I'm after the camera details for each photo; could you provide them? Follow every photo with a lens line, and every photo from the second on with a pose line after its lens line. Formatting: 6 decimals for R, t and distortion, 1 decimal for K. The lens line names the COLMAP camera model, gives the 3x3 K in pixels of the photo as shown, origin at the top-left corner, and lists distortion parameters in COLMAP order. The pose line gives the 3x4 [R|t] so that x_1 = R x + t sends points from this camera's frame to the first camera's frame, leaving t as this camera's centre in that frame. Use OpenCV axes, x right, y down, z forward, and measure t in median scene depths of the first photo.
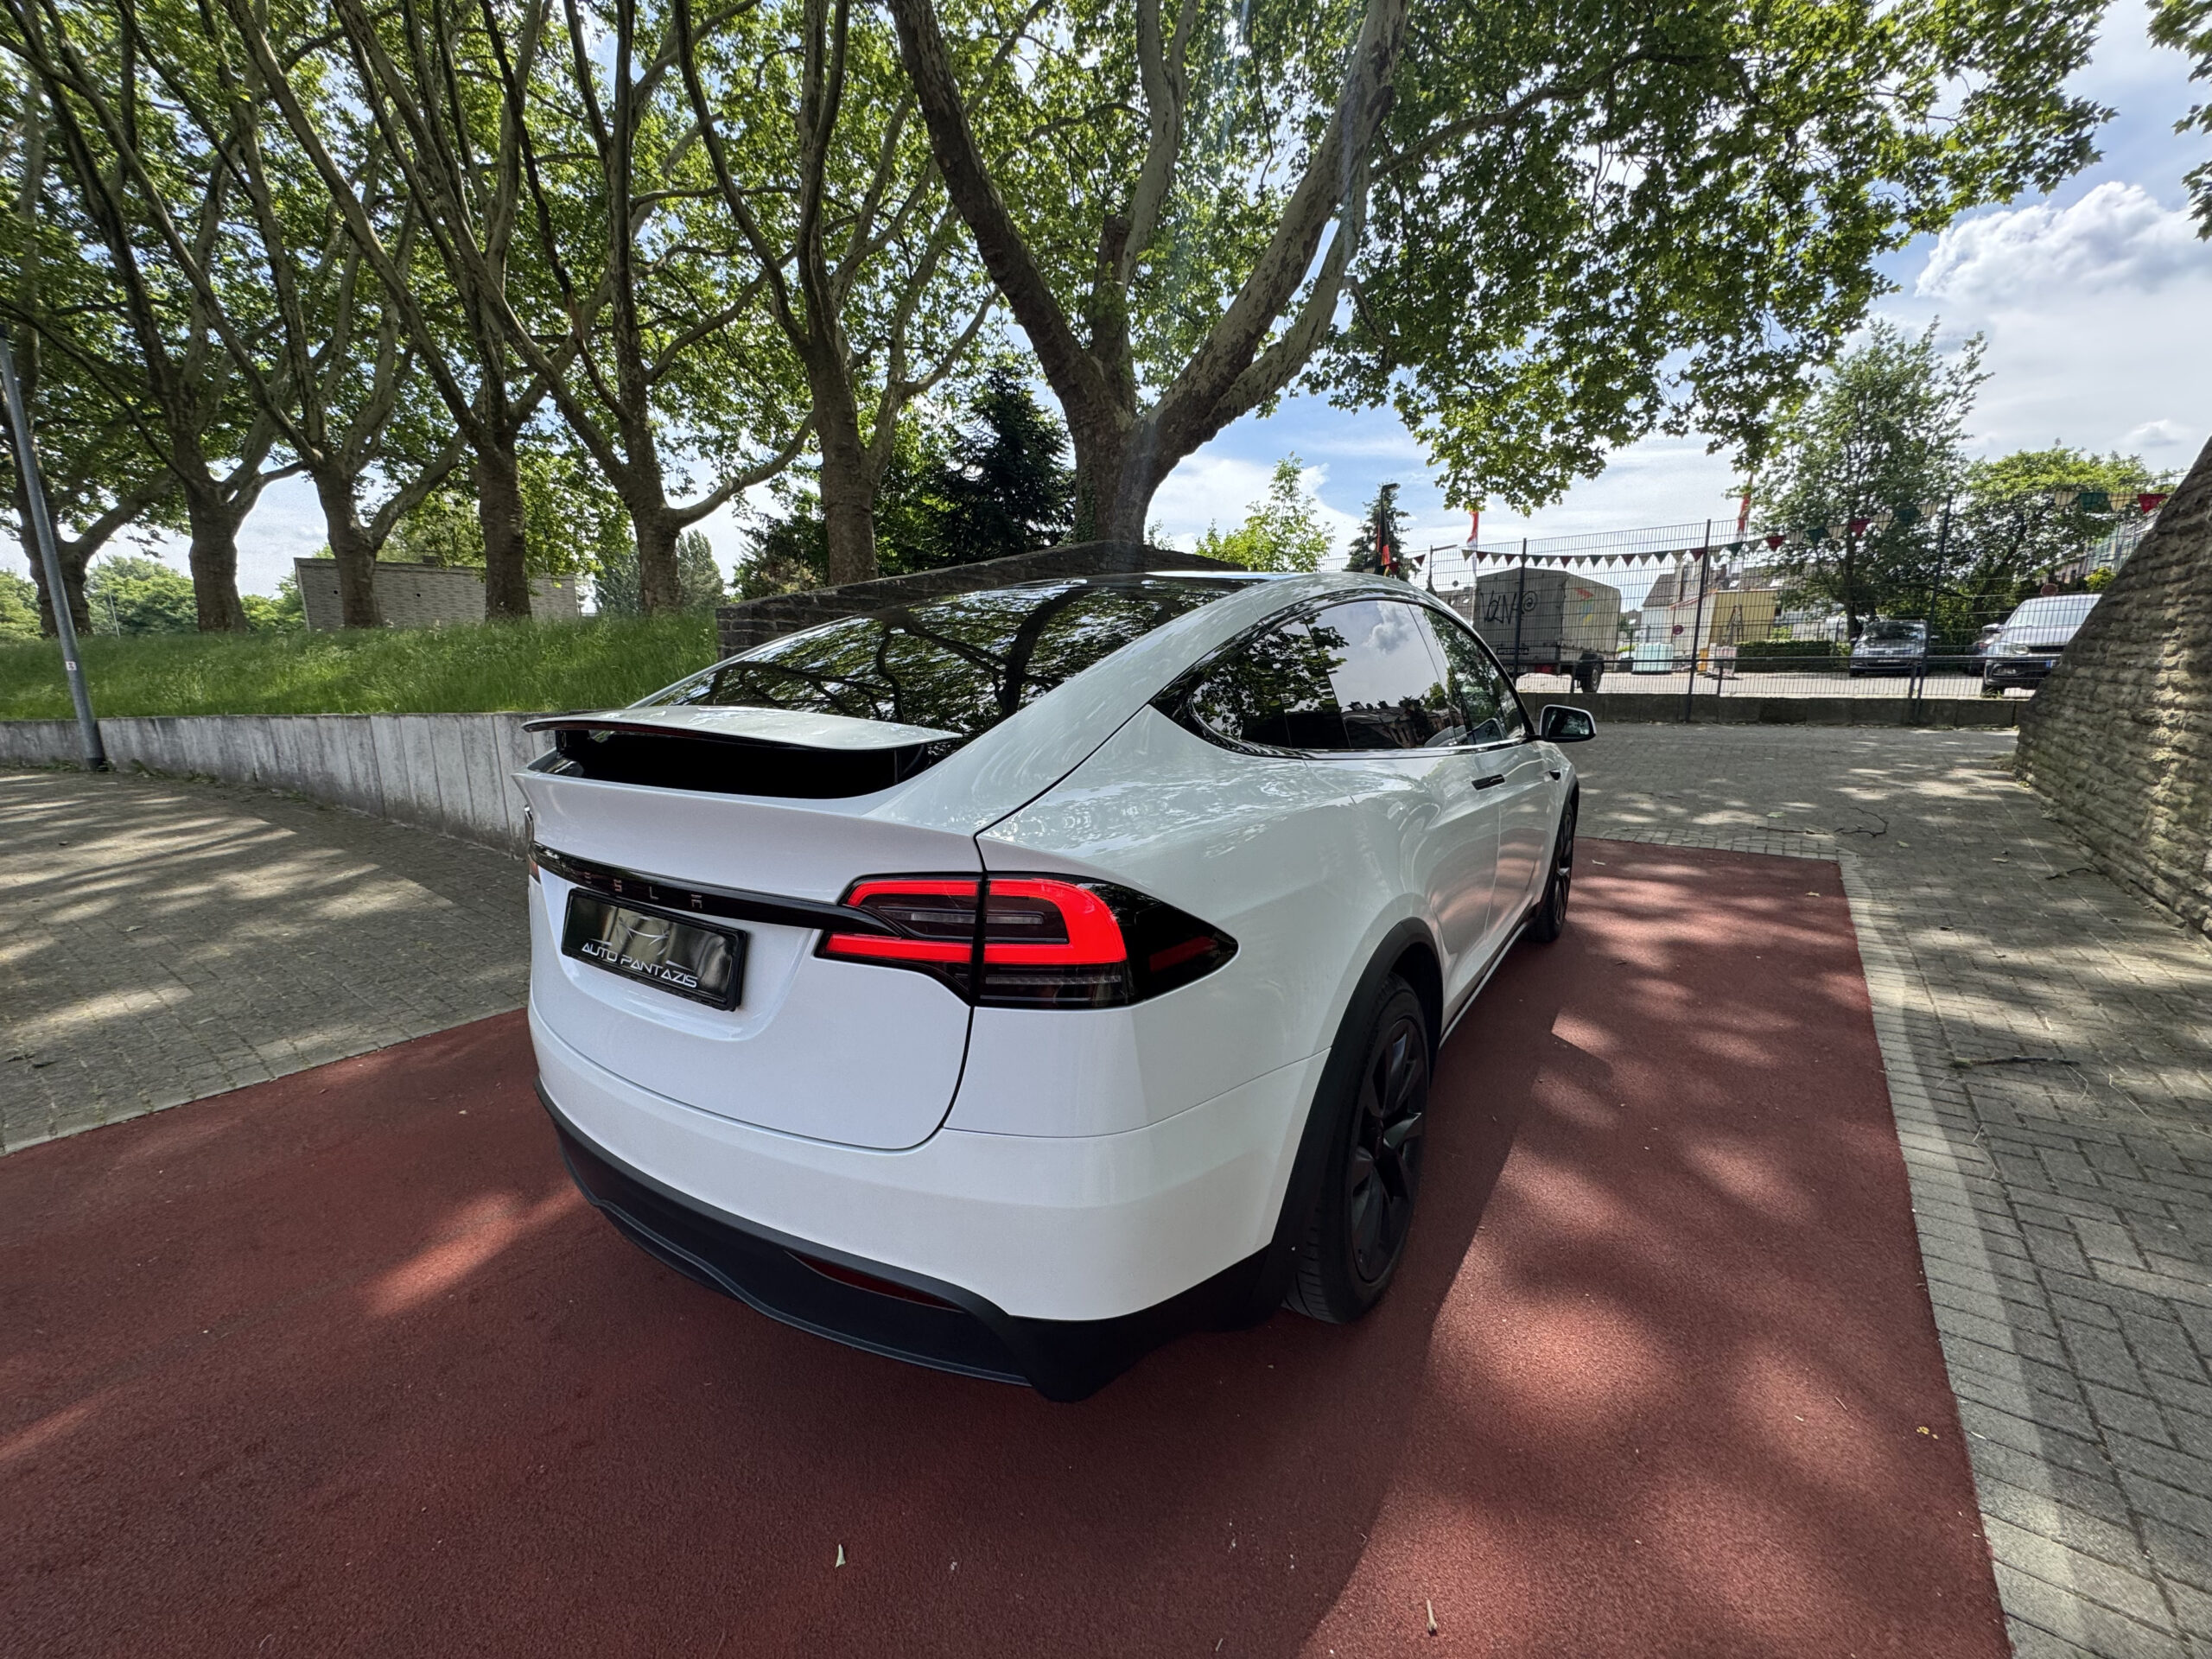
lens RADIAL K [[877.2, 0, 1112.9], [0, 877.2, 821.2], [0, 0, 1]] dist [-0.000146, 0.001997]
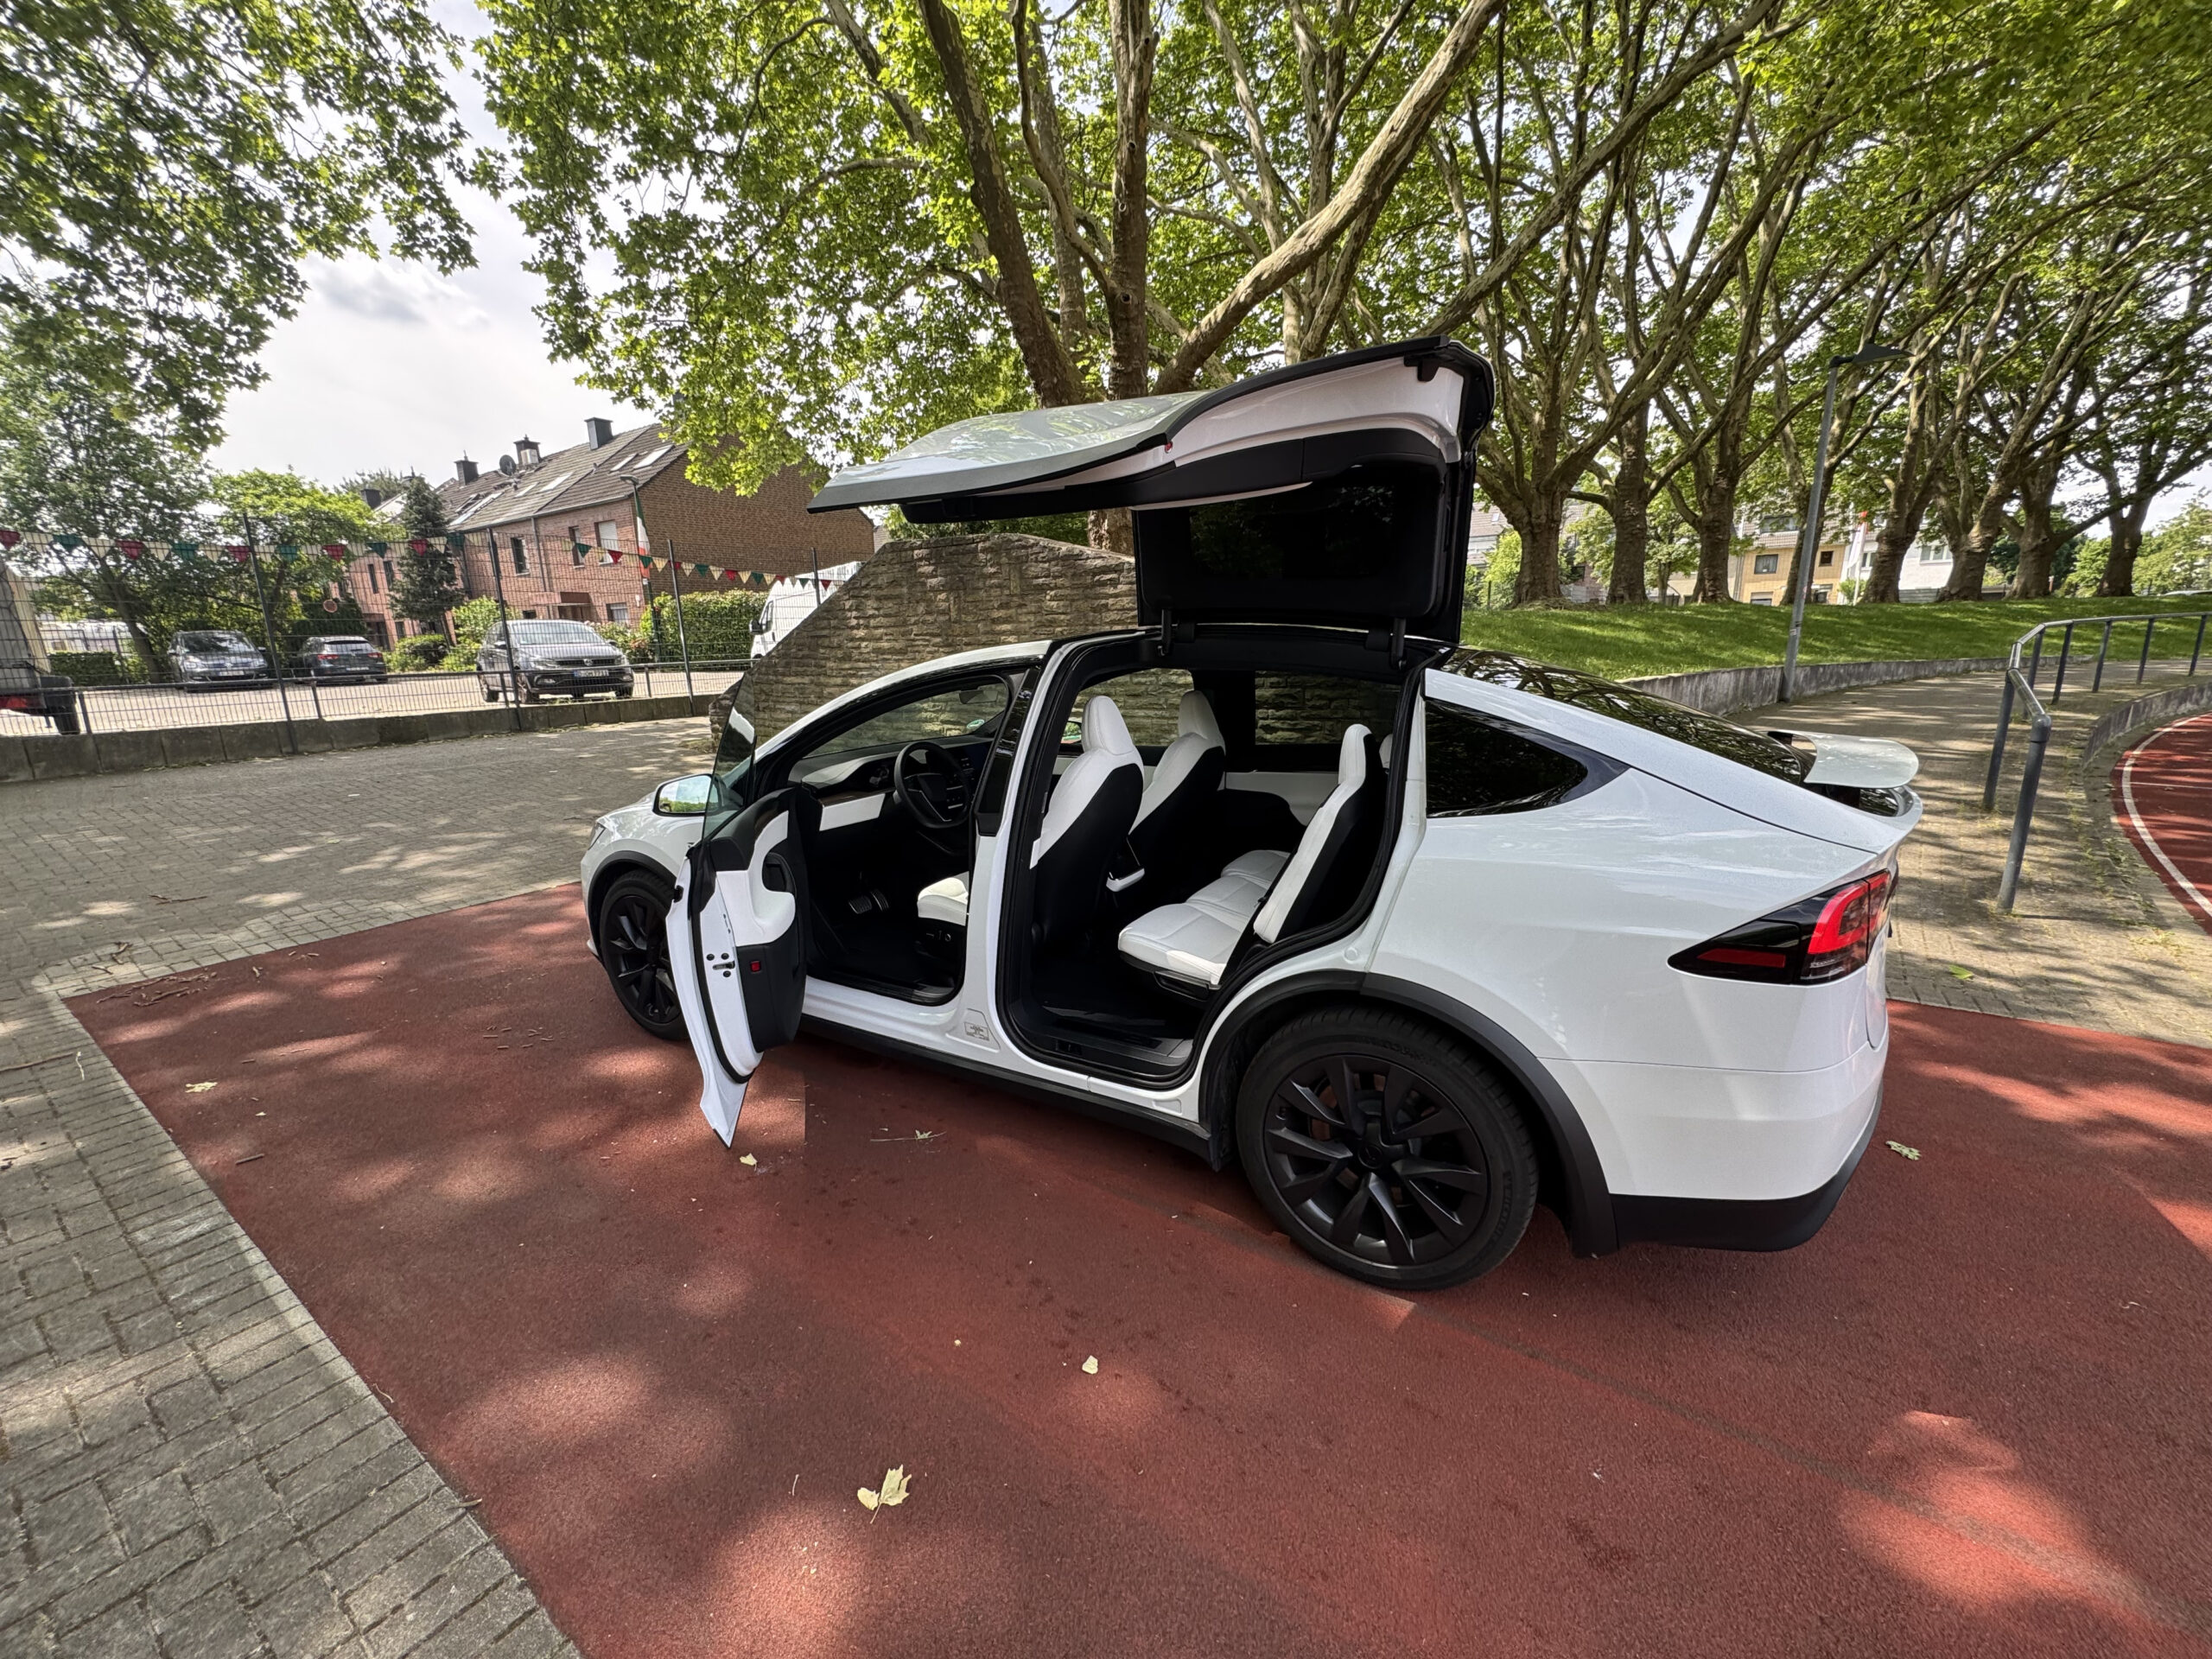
lens RADIAL K [[877.2, 0, 1112.9], [0, 877.2, 821.2], [0, 0, 1]] dist [-0.000146, 0.001997]
pose [[-0.036239, -0.196754, 0.979783, -0.218391], [0.207085, 0.957667, 0.199972, -0.059720], [-0.977651, 0.210145, 0.006039, 0.245379]]
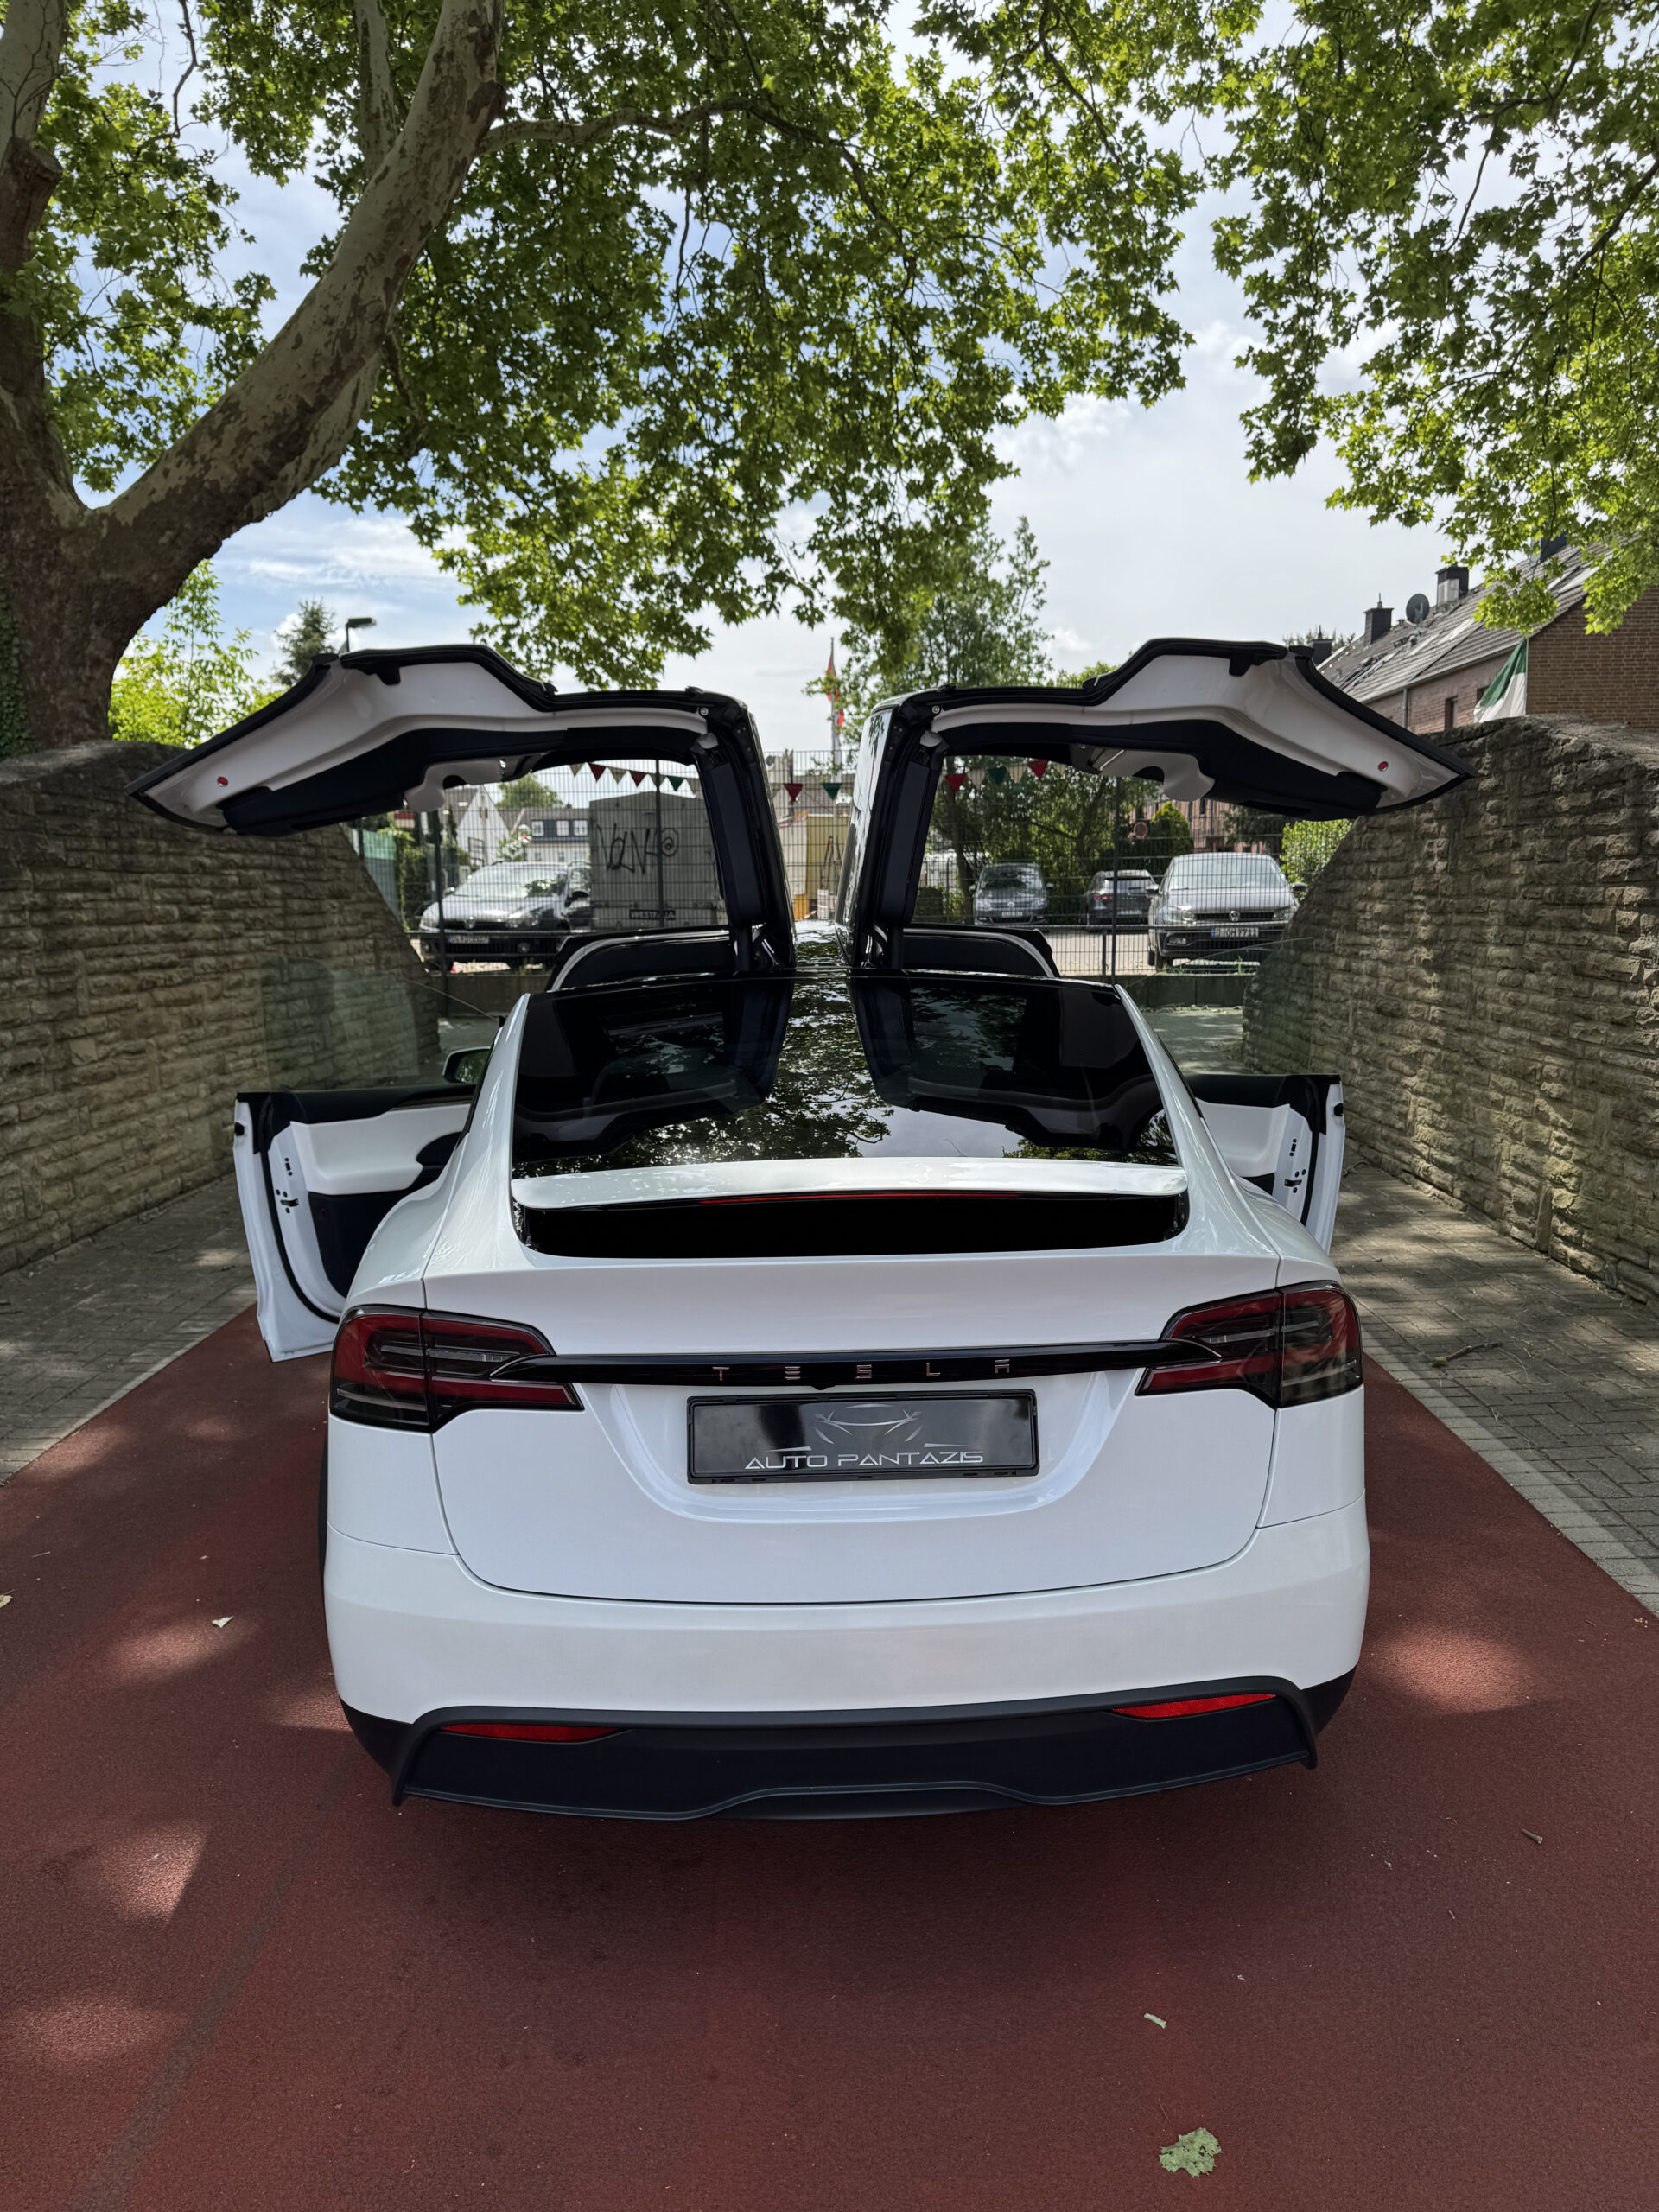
lens RADIAL K [[1520.8, 0, 829.5], [0, 1520.8, 1106.0], [0, 0, 1]] dist [0.158474, -0.253728]
pose [[0.804787, -0.076121, 0.588662, -0.158559], [0.103854, 0.994503, -0.013381, -0.018759], [-0.584407, 0.071904, 0.808269, -0.026074]]
